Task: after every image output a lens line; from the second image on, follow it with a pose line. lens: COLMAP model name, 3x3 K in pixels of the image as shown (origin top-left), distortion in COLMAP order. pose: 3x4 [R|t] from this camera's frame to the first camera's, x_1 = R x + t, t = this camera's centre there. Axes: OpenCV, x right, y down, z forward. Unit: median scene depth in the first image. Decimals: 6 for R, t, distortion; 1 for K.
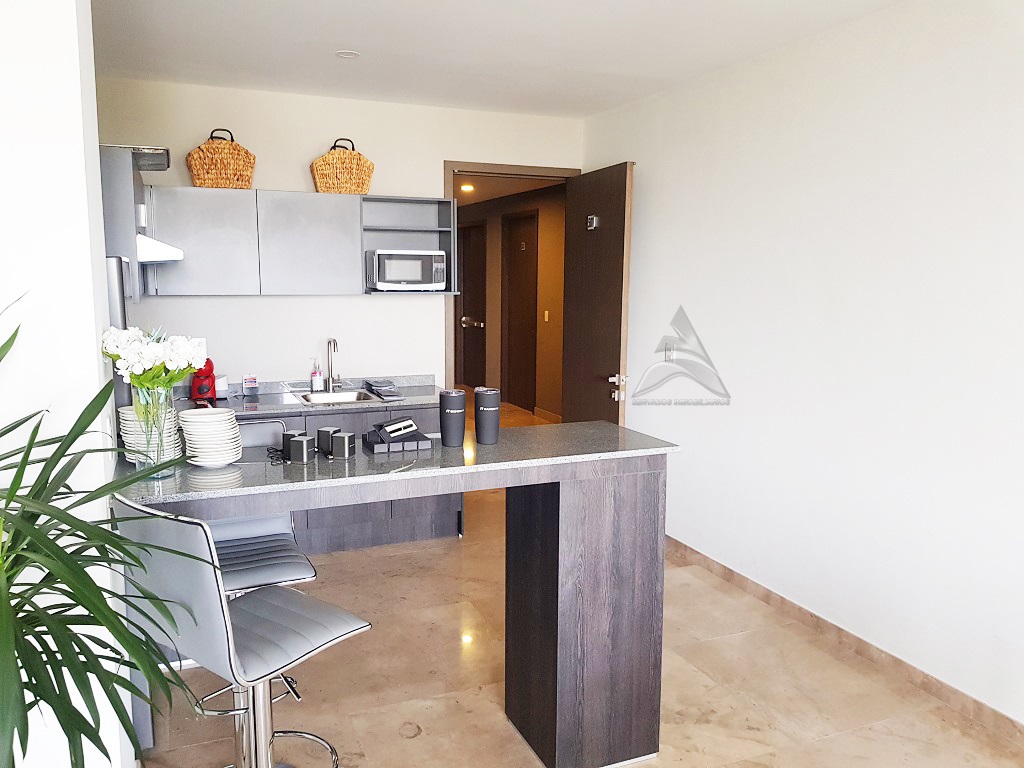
lens RADIAL K [[781.4, 0, 506.1], [0, 781.4, 391.1], [0, 0, 1]] dist [0.012688, -0.001894]
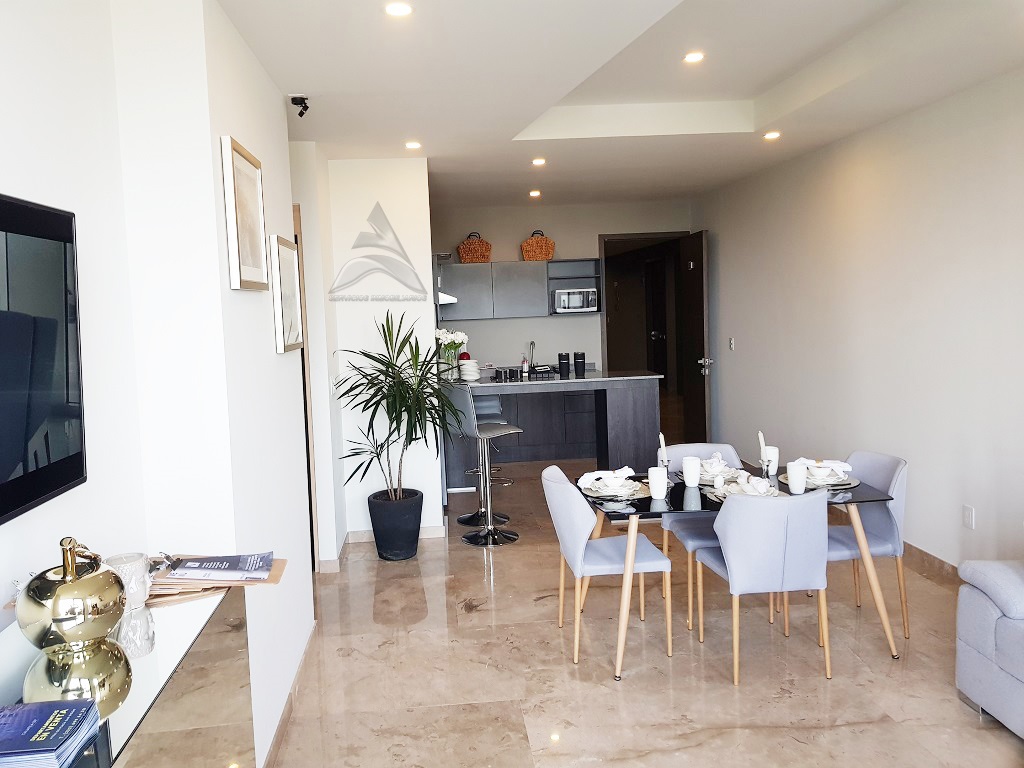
lens RADIAL K [[781.4, 0, 510.6], [0, 781.4, 379.2], [0, 0, 1]] dist [0.012688, -0.001894]
pose [[0.953828, -0.015628, -0.299947, 0.263616], [0.001940, 0.998945, -0.045878, 0.101846], [0.300348, 0.043178, 0.952852, -0.709709]]
